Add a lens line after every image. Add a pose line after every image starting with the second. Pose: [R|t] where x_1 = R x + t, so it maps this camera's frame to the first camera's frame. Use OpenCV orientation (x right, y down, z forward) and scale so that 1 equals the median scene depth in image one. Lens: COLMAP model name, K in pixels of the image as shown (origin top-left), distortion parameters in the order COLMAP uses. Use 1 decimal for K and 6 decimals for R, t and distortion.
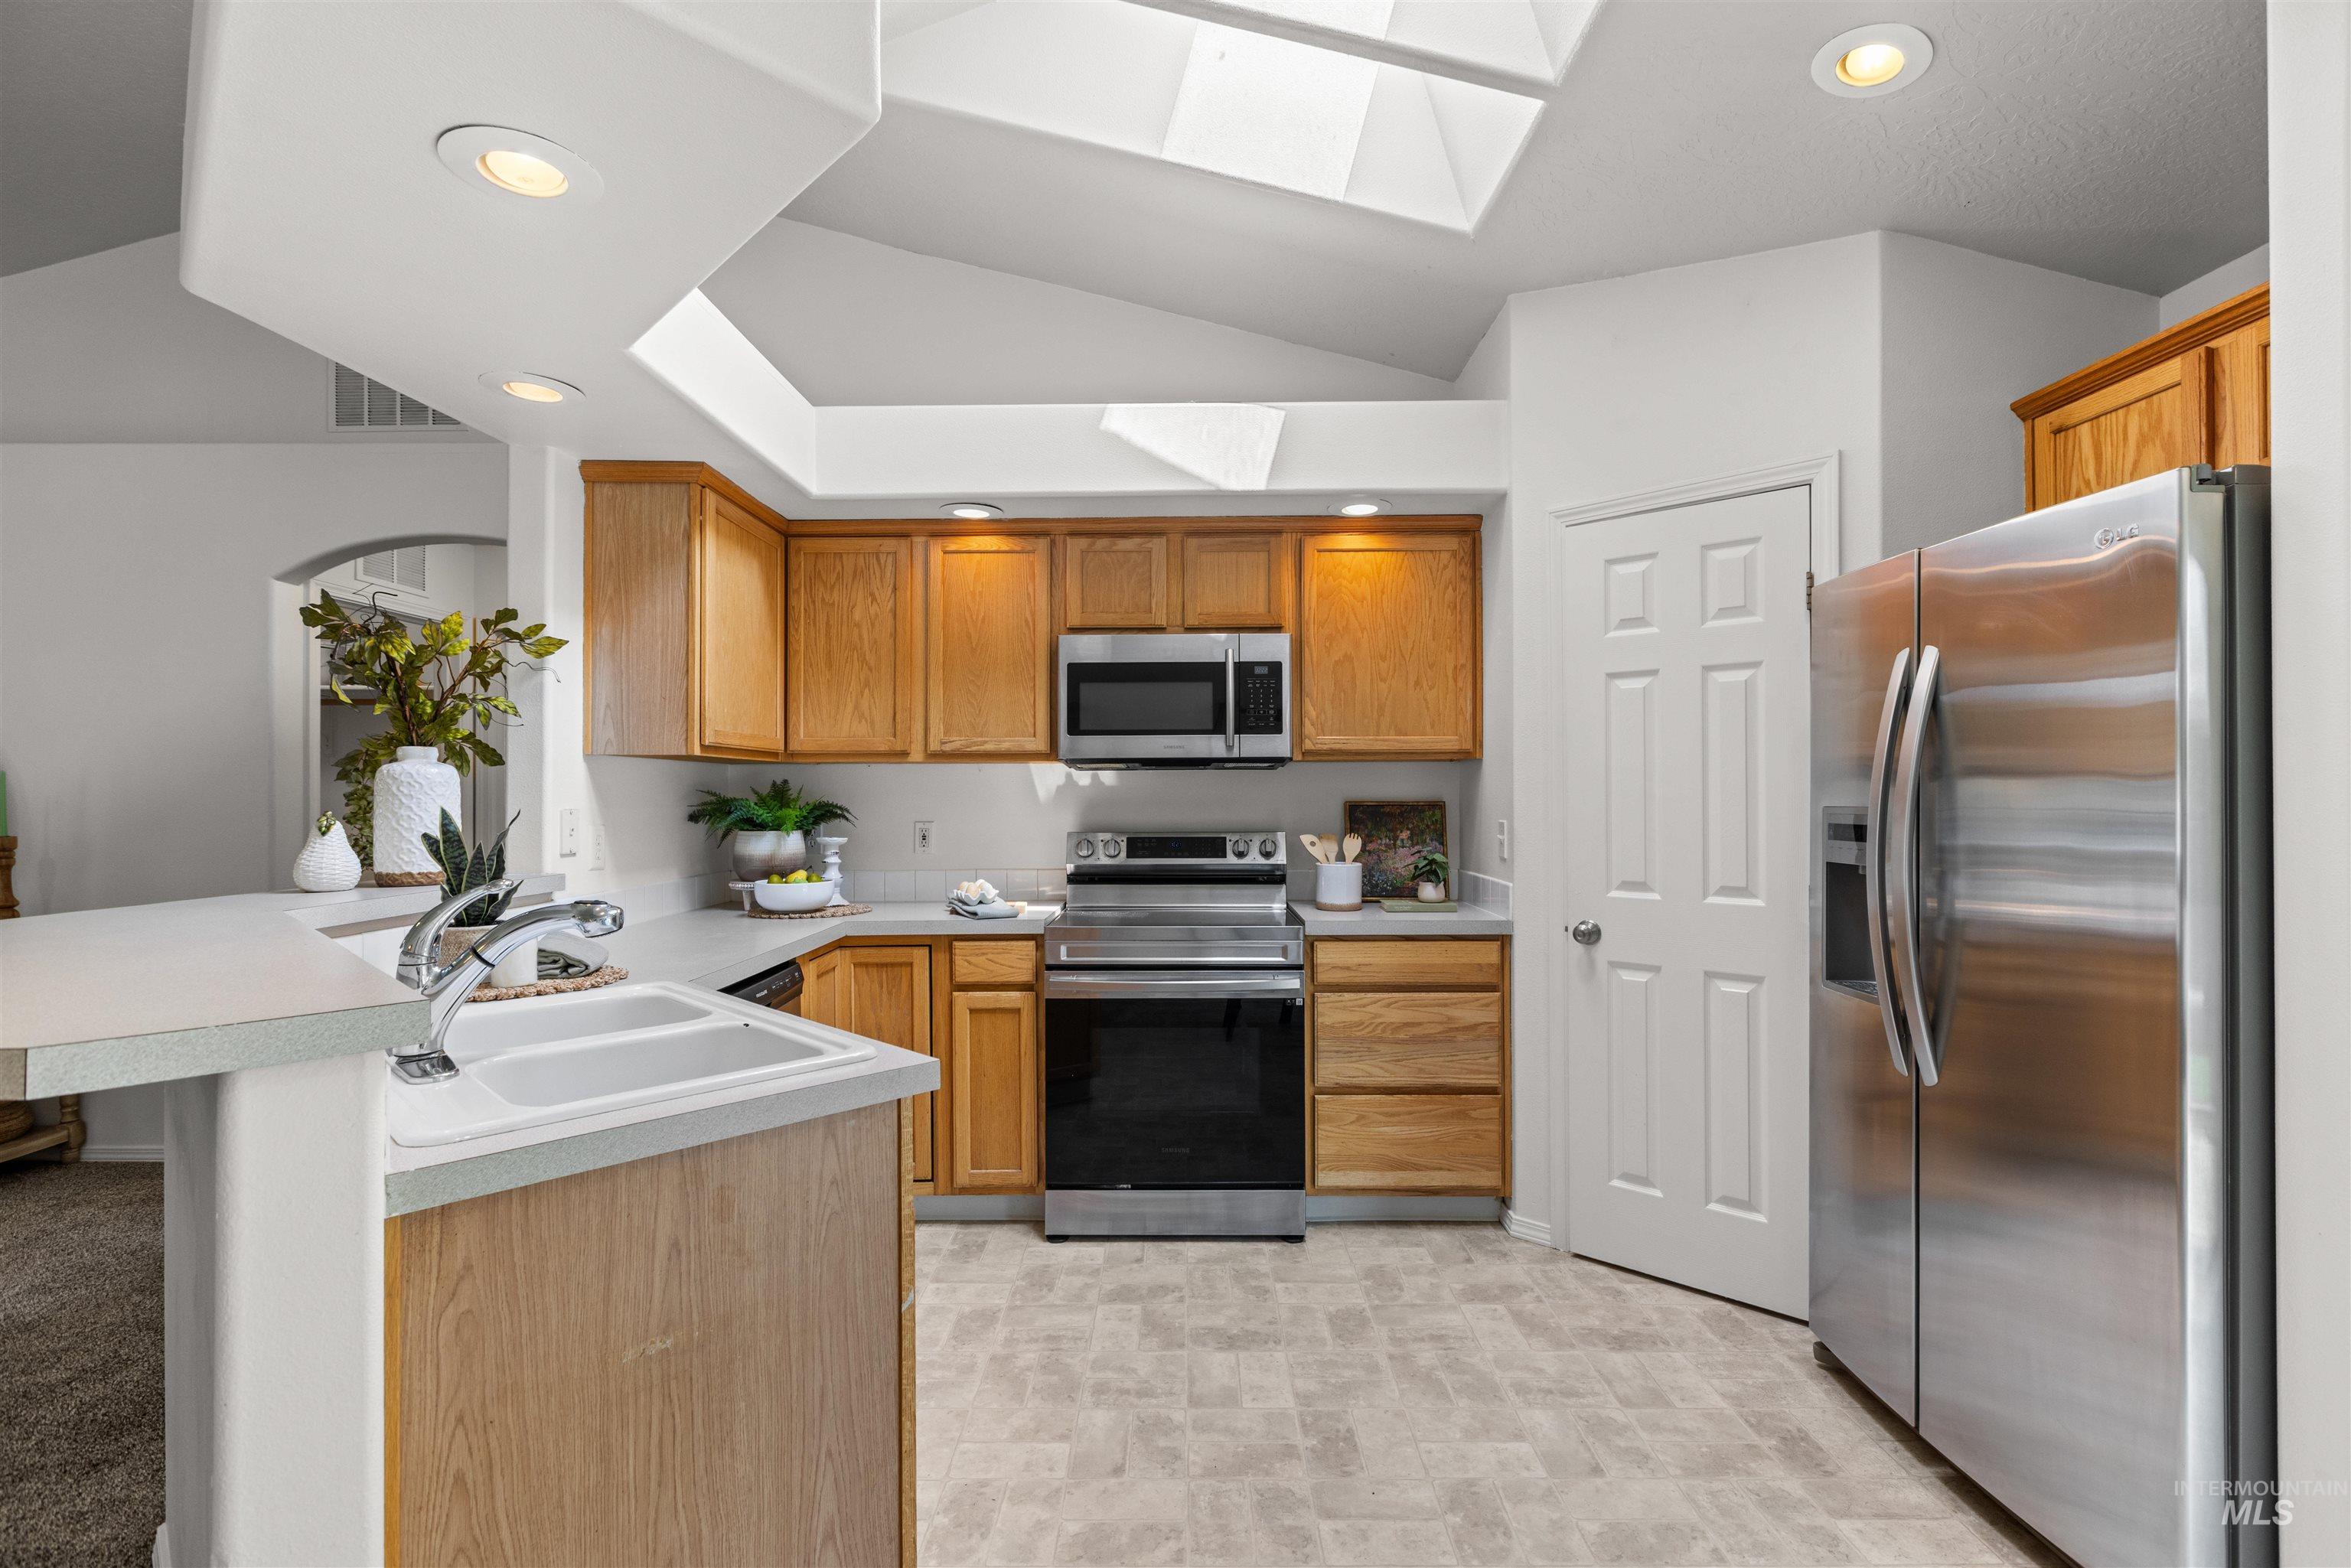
lens RADIAL K [[1077.2, 0, 1178.4], [0, 1077.2, 788.8], [0, 0, 1]] dist [-0.001914, 0.000730]
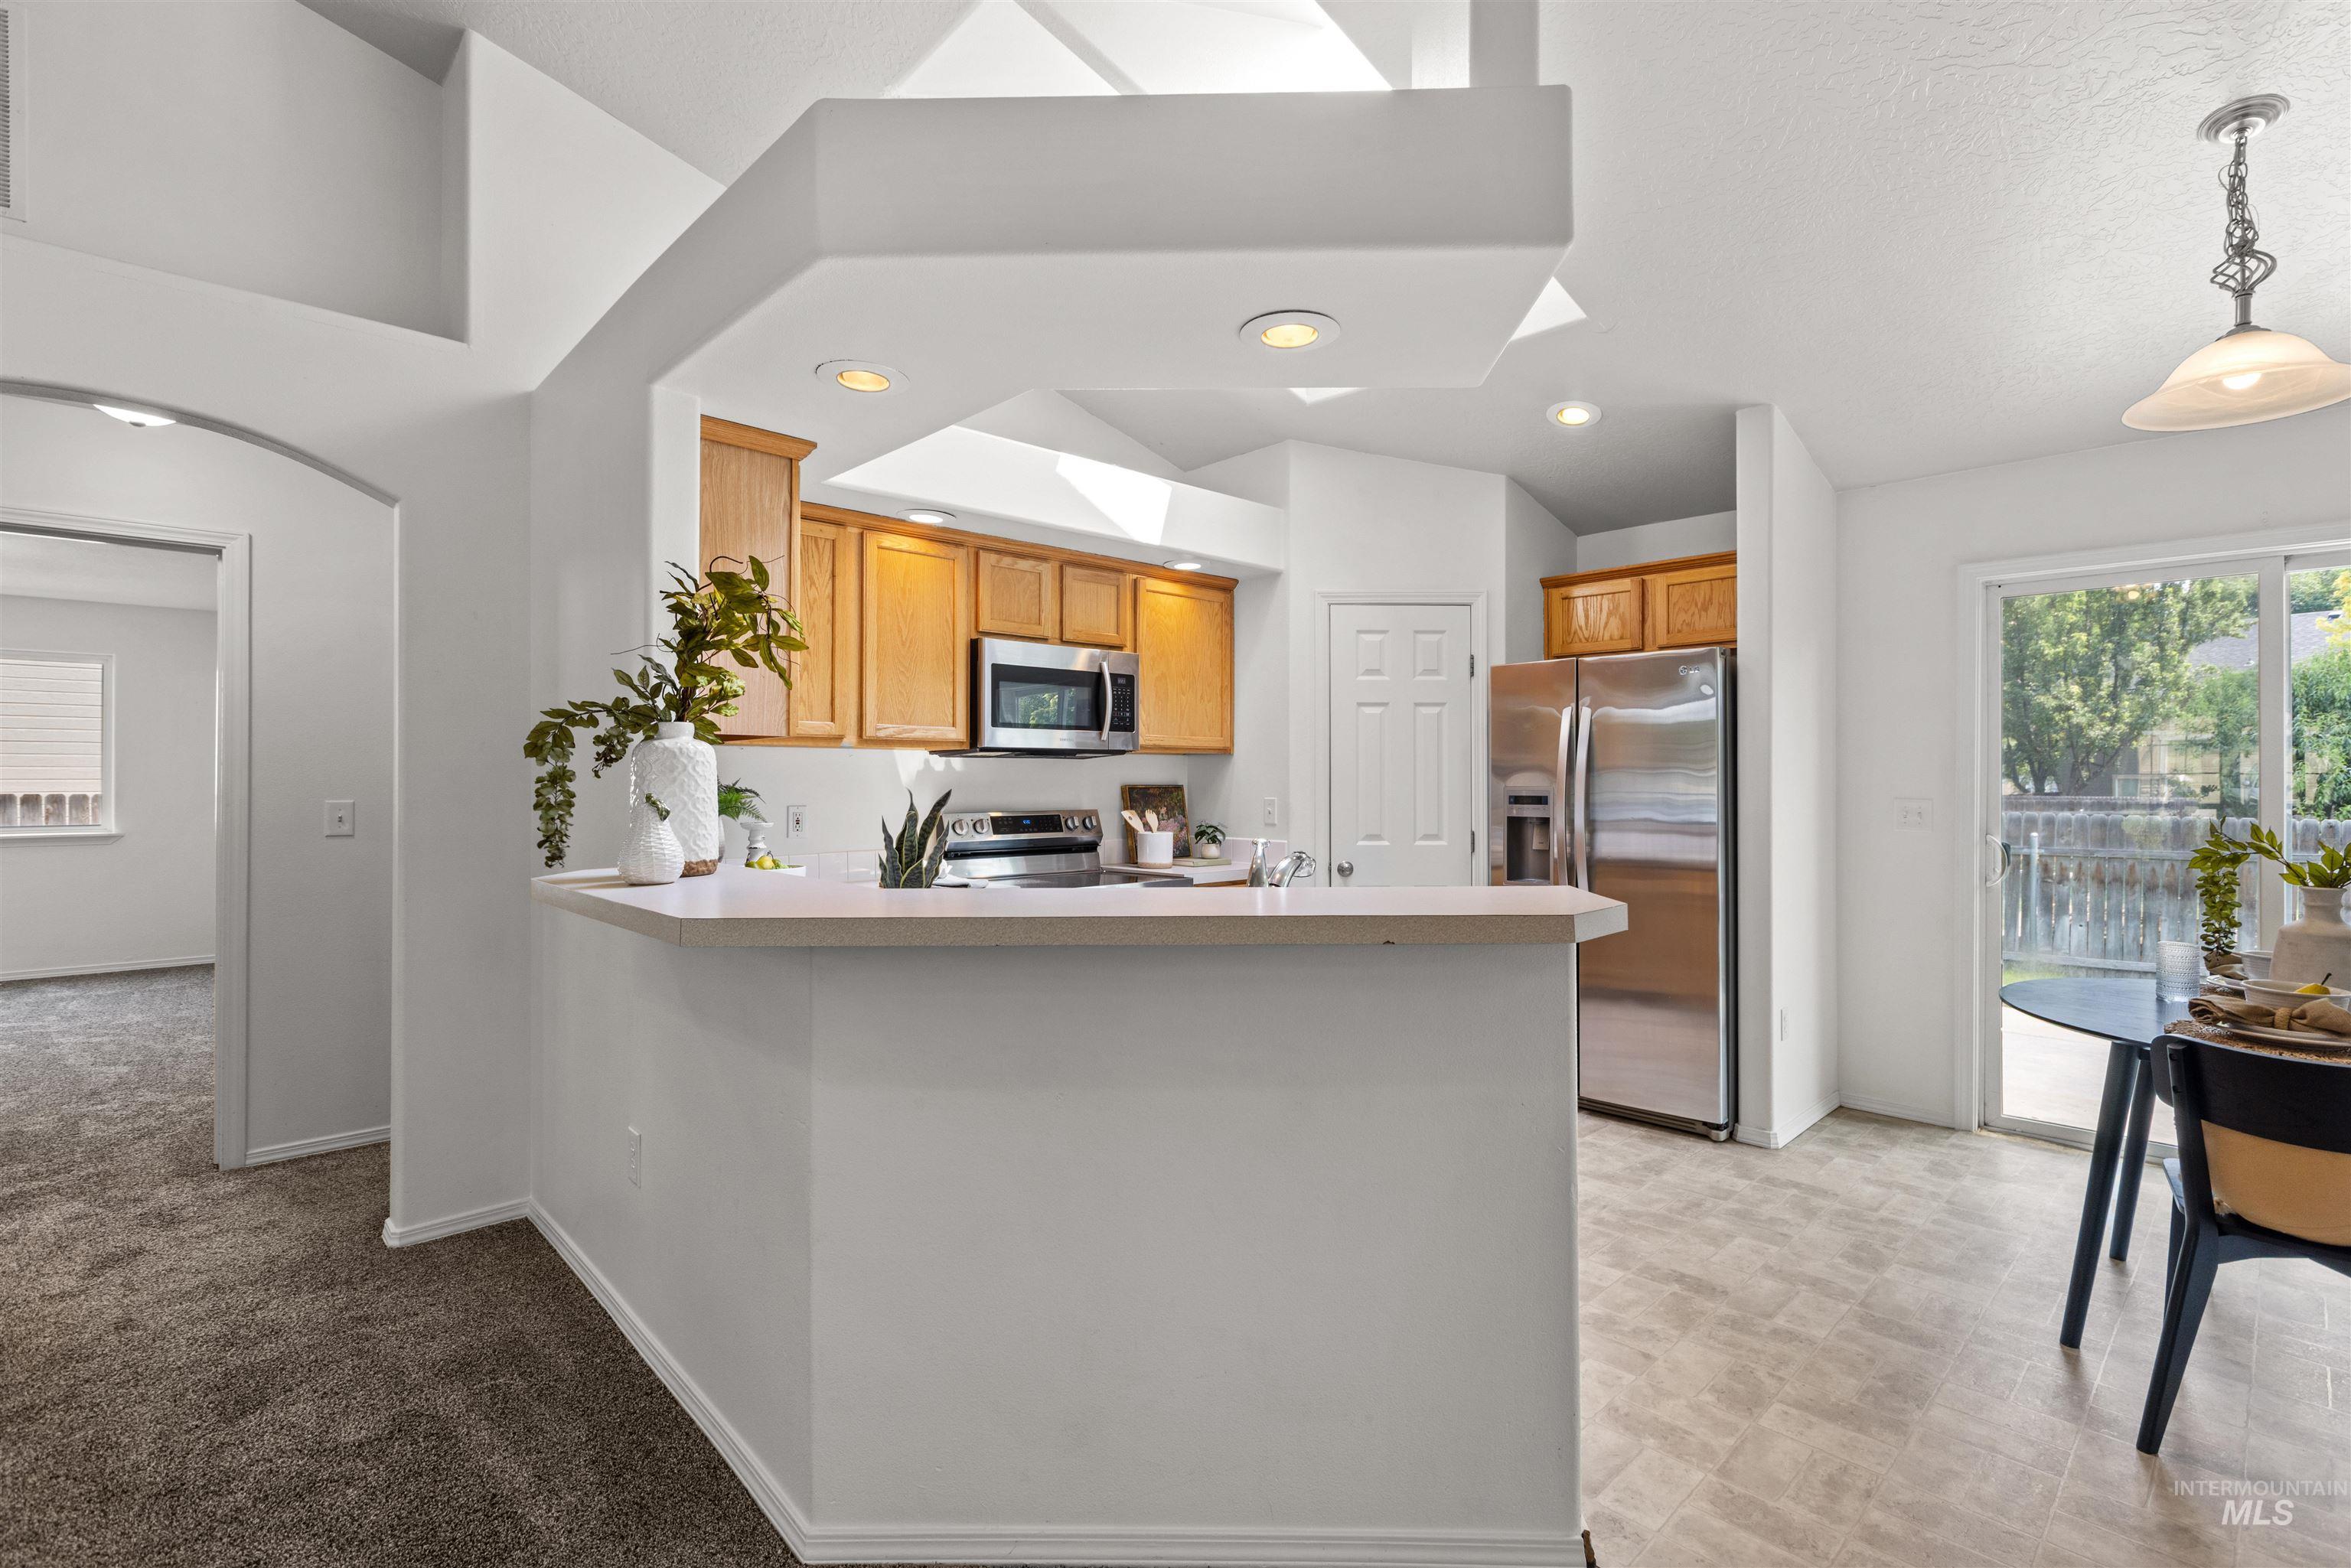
lens RADIAL K [[1077.2, 0, 1190.5], [0, 1077.2, 768.7], [0, 0, 1]] dist [-0.001914, 0.000730]
pose [[0.711920, 0.009599, 0.702195, -0.813301], [-0.004182, 0.999947, -0.009430, 0.004787], [-0.702248, 0.003777, 0.711922, 0.048374]]
